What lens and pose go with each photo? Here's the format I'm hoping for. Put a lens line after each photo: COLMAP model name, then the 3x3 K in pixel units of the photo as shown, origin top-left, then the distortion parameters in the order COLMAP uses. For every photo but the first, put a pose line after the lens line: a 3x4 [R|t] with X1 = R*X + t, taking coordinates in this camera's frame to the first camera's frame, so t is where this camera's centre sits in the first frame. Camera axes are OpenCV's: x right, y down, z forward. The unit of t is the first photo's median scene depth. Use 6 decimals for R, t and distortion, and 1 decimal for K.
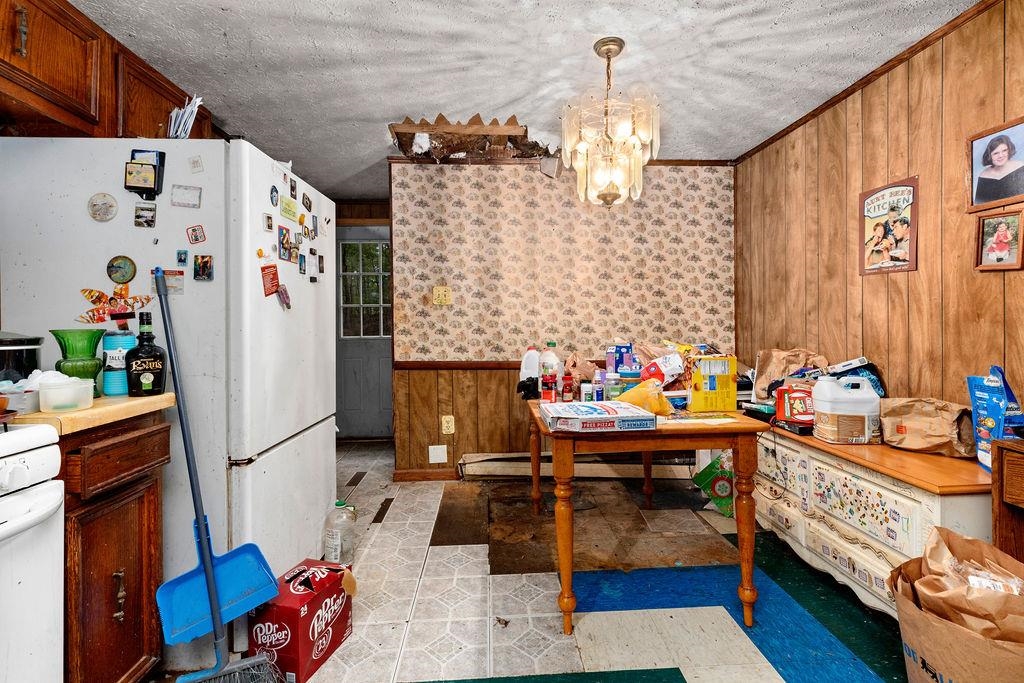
lens RADIAL K [[464.0, 0, 513.6], [0, 464.0, 320.8], [0, 0, 1]] dist [0.000712, -0.000387]
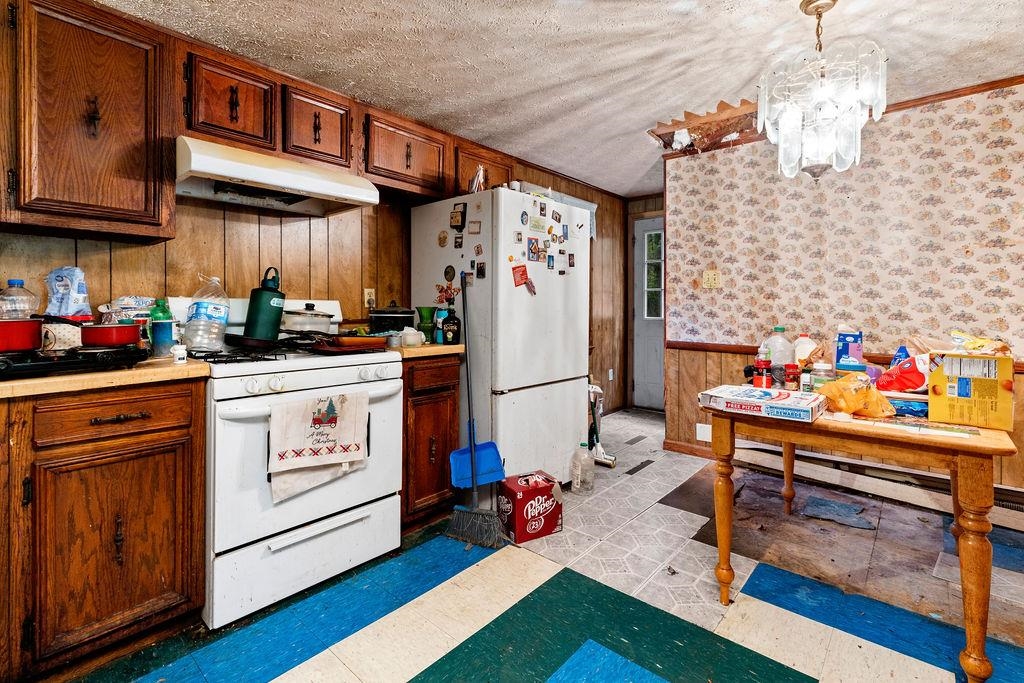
lens RADIAL K [[466.2, 0, 511.6], [0, 466.2, 305.2], [0, 0, 1]] dist [0.000859, 0.000089]
pose [[0.710178, 0.009177, -0.703963, 0.312313], [-0.006149, 0.999958, 0.006833, -0.001571], [0.703996, -0.000525, 0.710204, -0.049818]]
